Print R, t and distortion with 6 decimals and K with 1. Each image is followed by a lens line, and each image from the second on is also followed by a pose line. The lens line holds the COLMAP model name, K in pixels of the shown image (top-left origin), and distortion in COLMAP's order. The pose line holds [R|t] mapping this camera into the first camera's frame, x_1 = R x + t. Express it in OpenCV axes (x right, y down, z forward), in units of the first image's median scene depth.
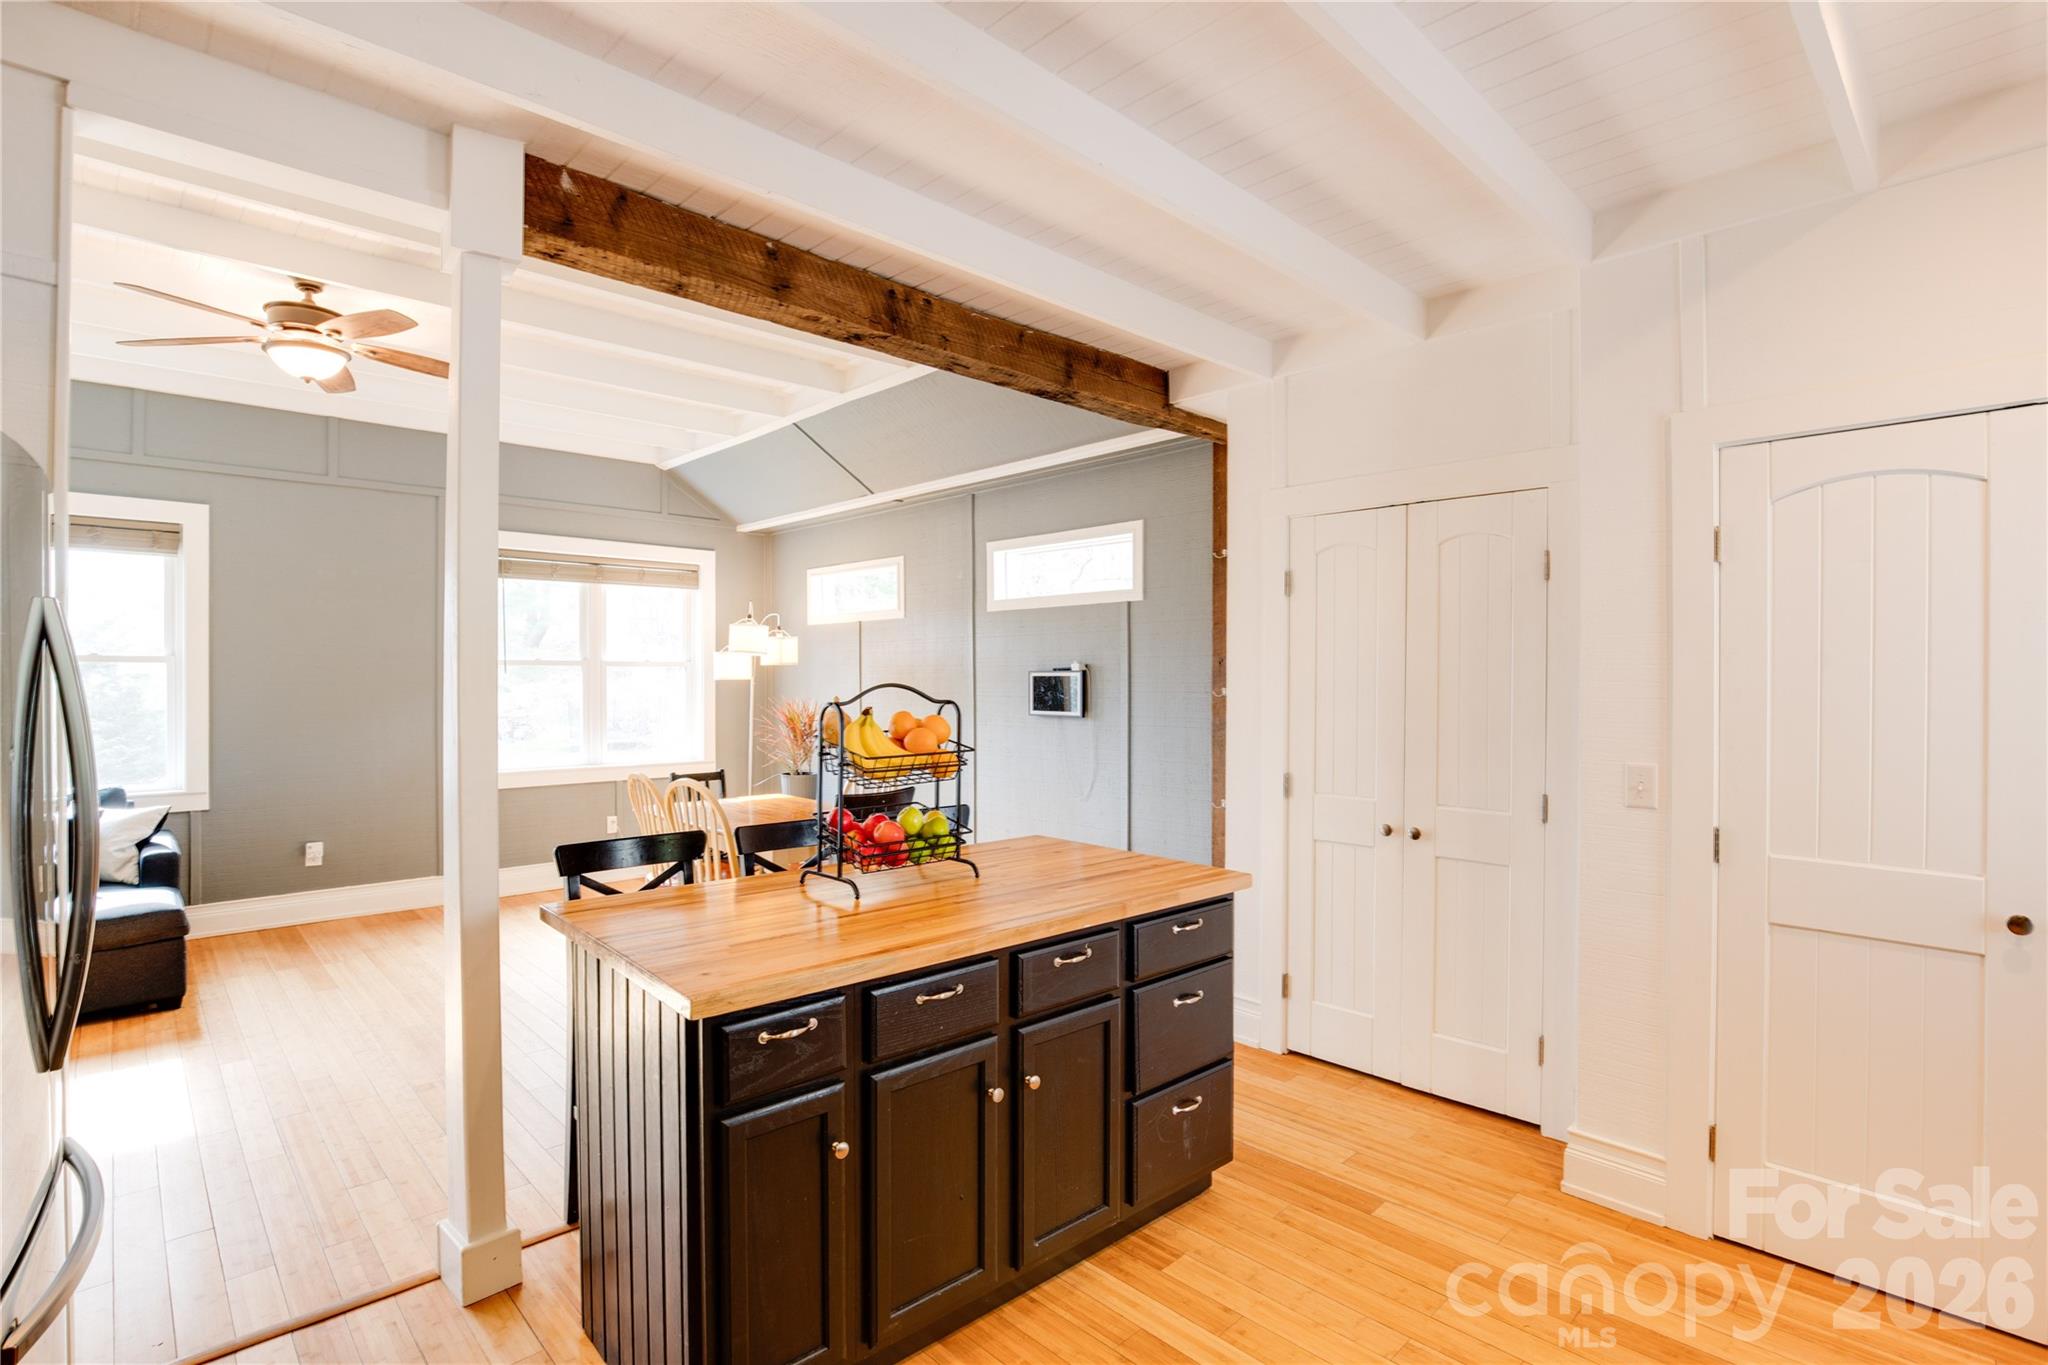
lens RADIAL K [[975.5, 0, 1023.3], [0, 975.5, 679.5], [0, 0, 1]] dist [-0.033651, 0.000651]
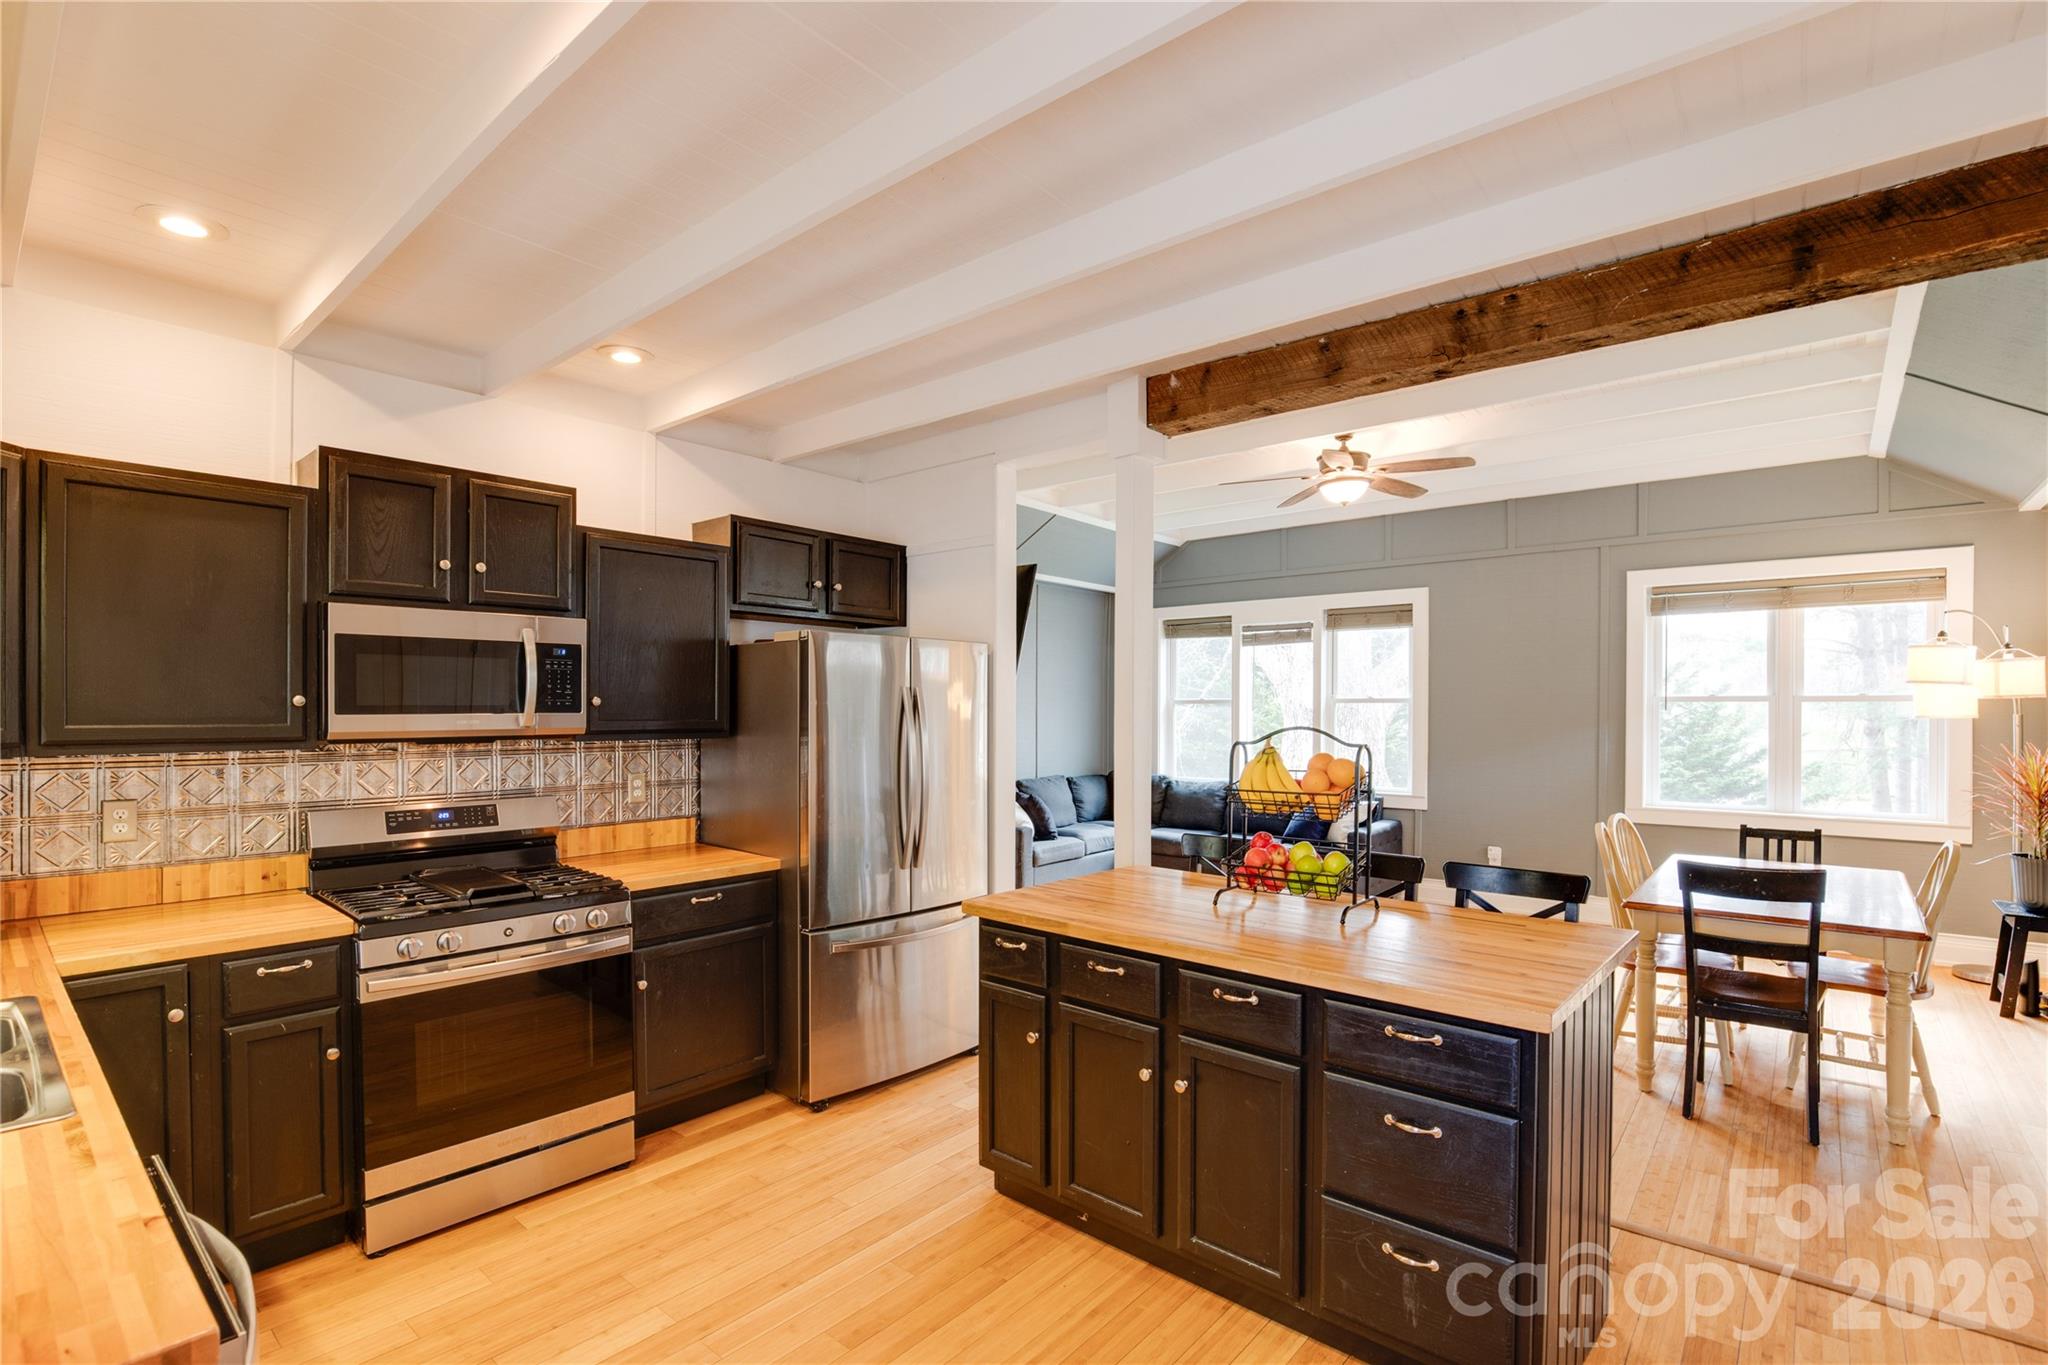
lens RADIAL K [[942.2, 0, 1028.7], [0, 942.2, 720.9], [0, 0, 1]] dist [-0.028888, 0.000692]
pose [[0.104205, 0.014411, -0.994451, 0.389793], [-0.003000, 0.999895, 0.014175, -0.007331], [0.994551, 0.001506, 0.104237, 0.262171]]
